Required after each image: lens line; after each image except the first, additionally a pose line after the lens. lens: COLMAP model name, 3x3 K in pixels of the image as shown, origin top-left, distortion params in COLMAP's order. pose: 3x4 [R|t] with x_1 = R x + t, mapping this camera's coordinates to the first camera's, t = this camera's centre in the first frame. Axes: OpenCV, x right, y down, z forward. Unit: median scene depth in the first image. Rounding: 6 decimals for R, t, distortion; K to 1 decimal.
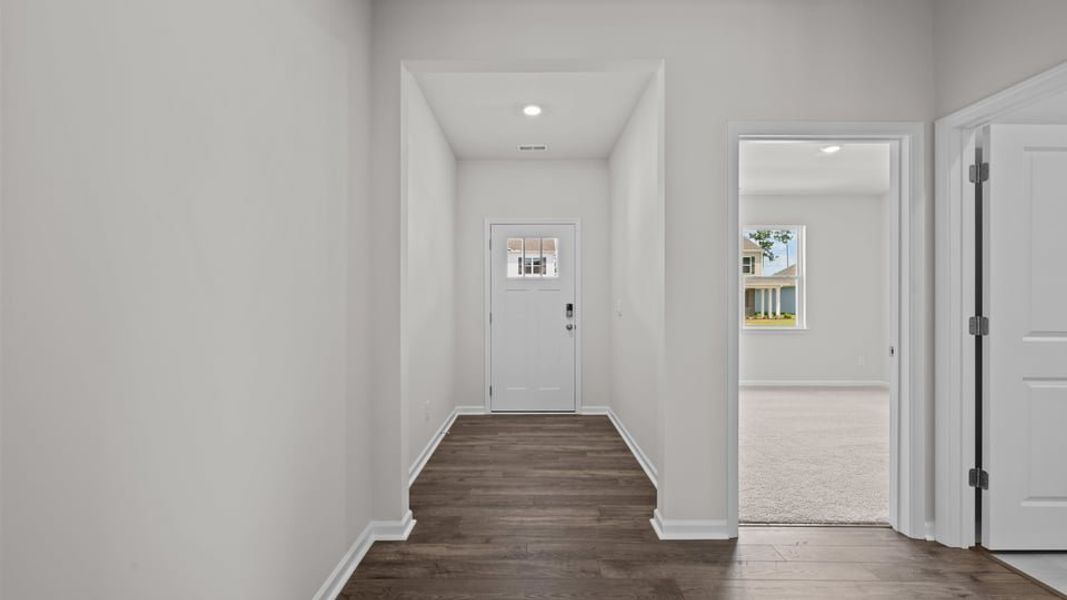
lens RADIAL K [[422.1, 0, 533.9], [0, 422.1, 301.1], [0, 0, 1]] dist [0.000023, -0.000064]
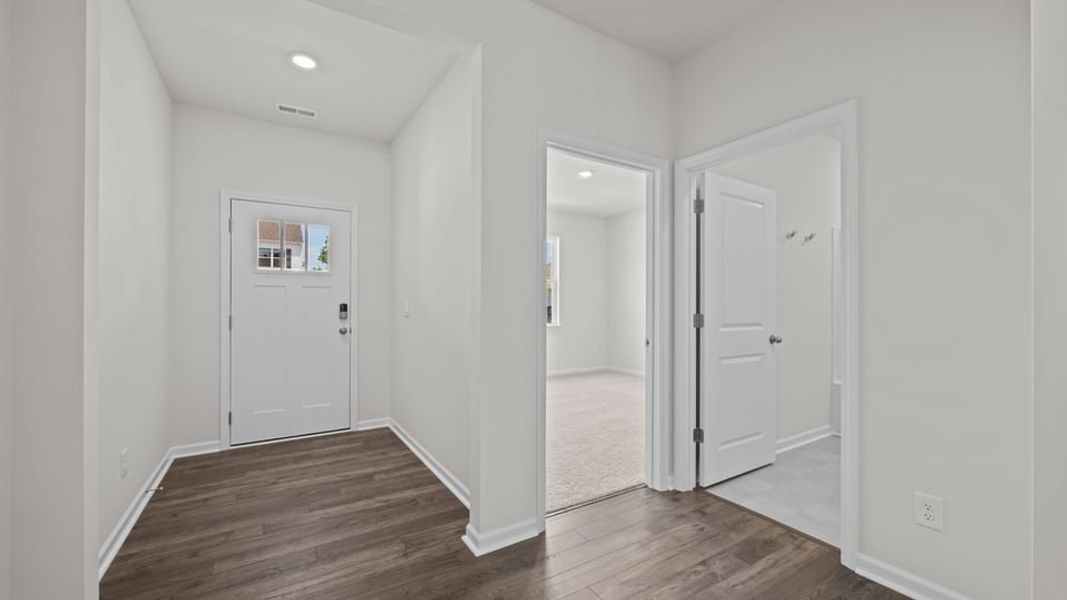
lens RADIAL K [[422.1, 0, 533.9], [0, 422.1, 301.1], [0, 0, 1]] dist [0.000023, -0.000064]
pose [[0.846341, 0.004367, 0.532623, -0.068965], [-0.004810, 0.999988, -0.000555, -0.000541], [-0.532619, -0.002092, 0.846352, 0.105527]]
